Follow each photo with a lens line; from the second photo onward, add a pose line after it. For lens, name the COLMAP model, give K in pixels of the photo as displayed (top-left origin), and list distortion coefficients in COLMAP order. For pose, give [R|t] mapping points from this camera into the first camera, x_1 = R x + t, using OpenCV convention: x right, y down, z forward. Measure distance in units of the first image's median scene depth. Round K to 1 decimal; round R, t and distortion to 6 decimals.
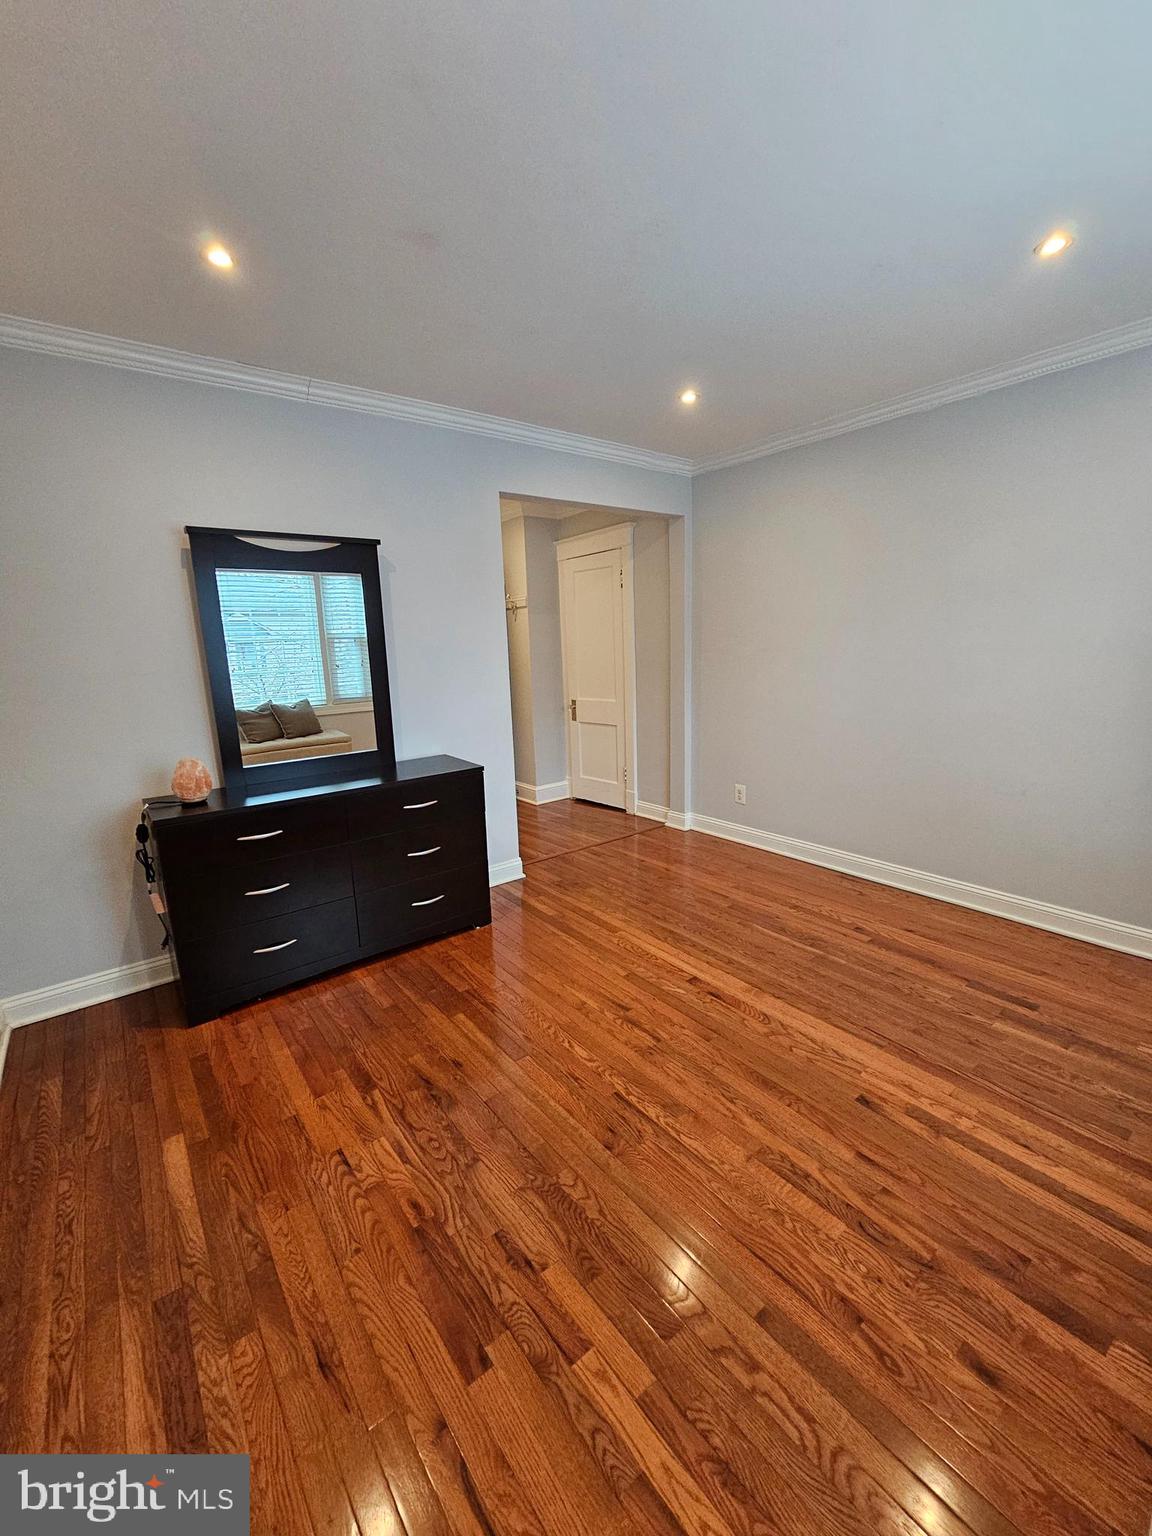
lens RADIAL K [[627.5, 0, 576.9], [0, 627.5, 768.7], [0, 0, 1]] dist [-0.008228, -0.000300]
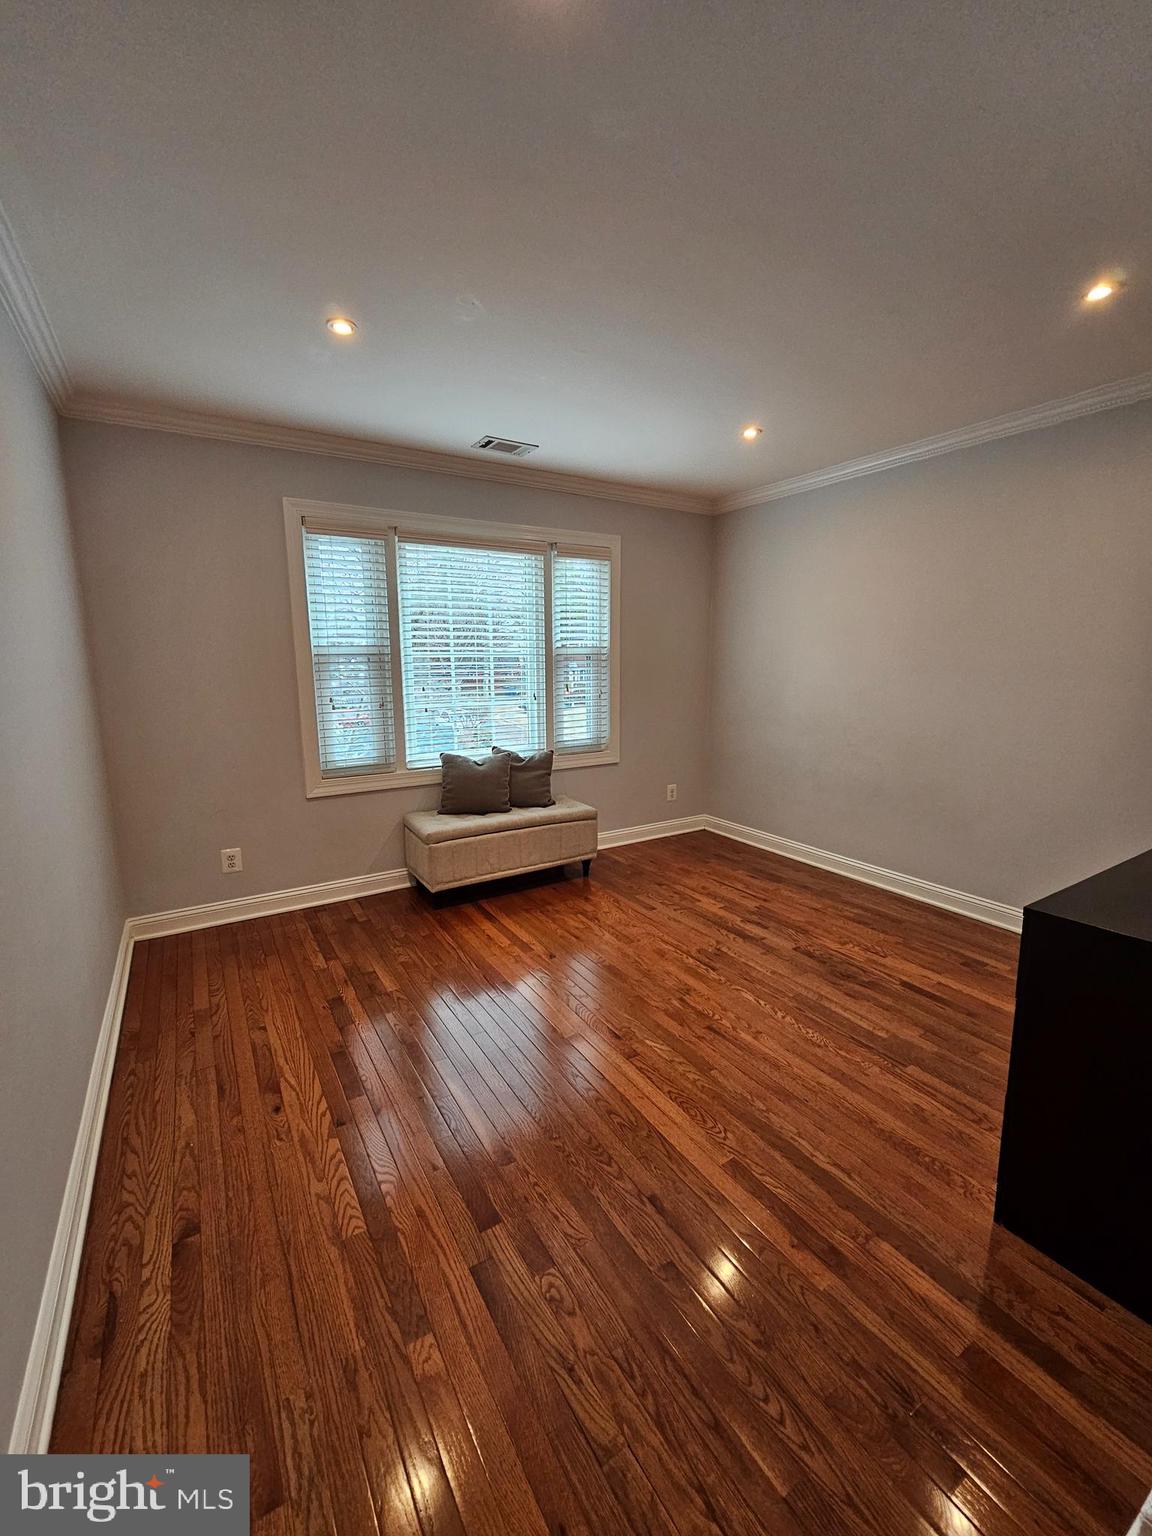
lens RADIAL K [[627.5, 0, 576.3], [0, 627.5, 766.0], [0, 0, 1]] dist [-0.008228, -0.000300]
pose [[-0.993149, 0.020035, 0.115122, 0.178208], [0.060039, 0.932695, 0.355633, -0.390912], [-0.100249, 0.360109, -0.927508, 1.922546]]
